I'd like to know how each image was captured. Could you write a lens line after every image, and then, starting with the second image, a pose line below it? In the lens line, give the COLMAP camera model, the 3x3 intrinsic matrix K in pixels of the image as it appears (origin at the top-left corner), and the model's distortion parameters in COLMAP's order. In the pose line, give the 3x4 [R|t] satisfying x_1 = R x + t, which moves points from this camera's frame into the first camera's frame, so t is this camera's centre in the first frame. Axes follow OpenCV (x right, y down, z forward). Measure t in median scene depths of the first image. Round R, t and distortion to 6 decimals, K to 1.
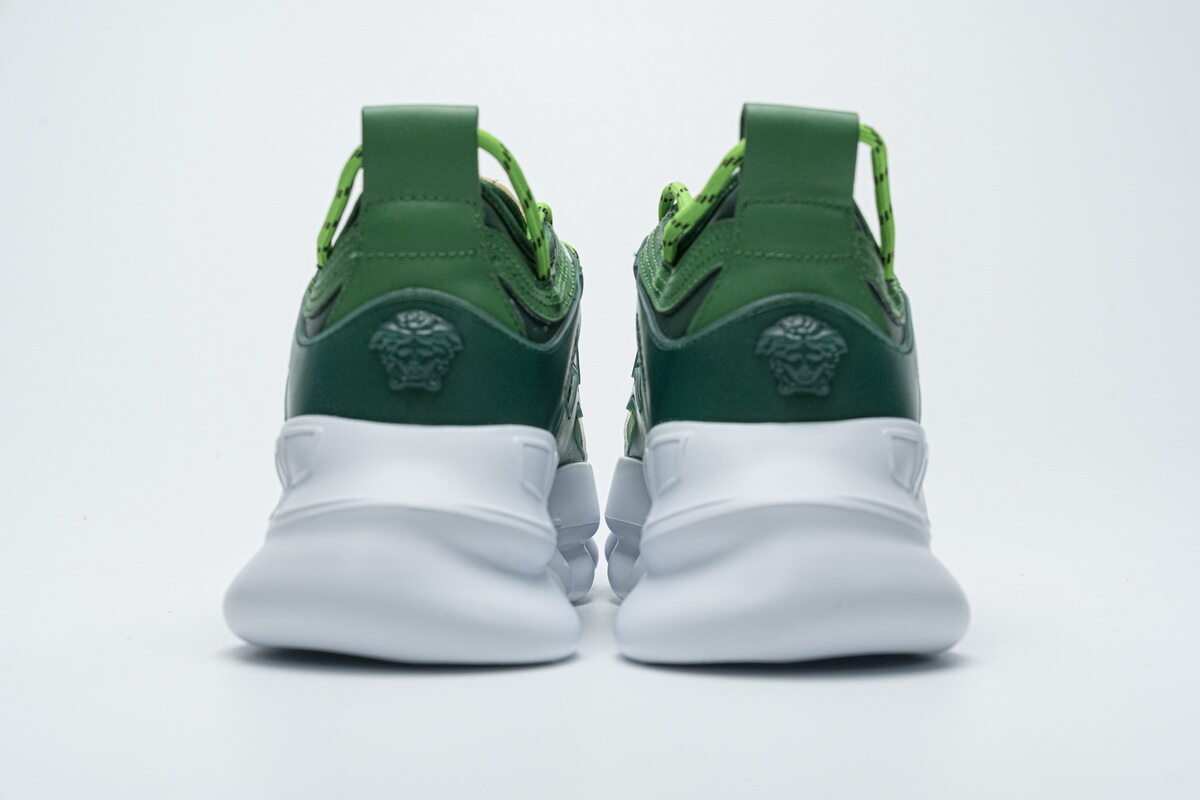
lens RADIAL K [[2355.9, 0, 597.6], [0, 2355.9, 424.3], [0, 0, 1]] dist [0.022714, -0.100236]
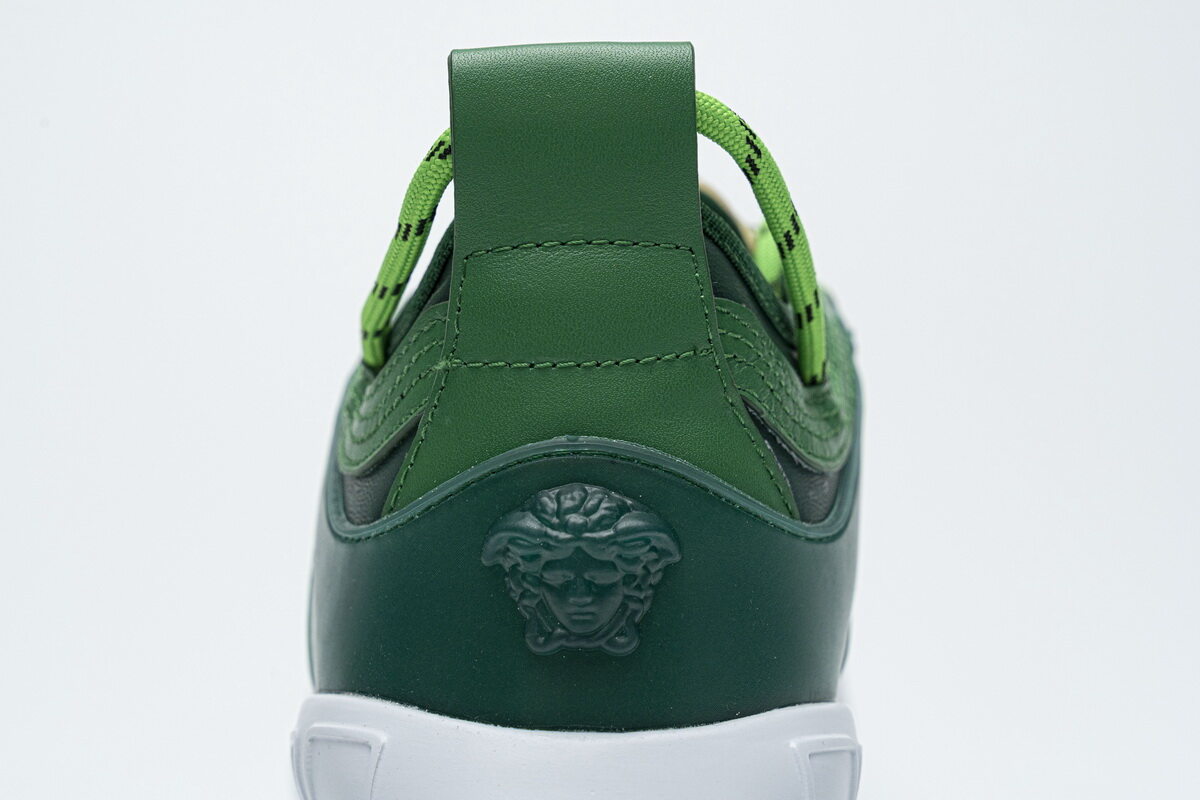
lens RADIAL K [[2355.9, 0, 597.6], [0, 2355.9, 424.3], [0, 0, 1]] dist [0.022714, -0.100236]
pose [[0.999571, -0.026765, -0.011858, -0.066435], [0.027286, 0.998561, 0.046178, -0.080980], [0.010605, -0.046481, 0.998863, 0.522619]]
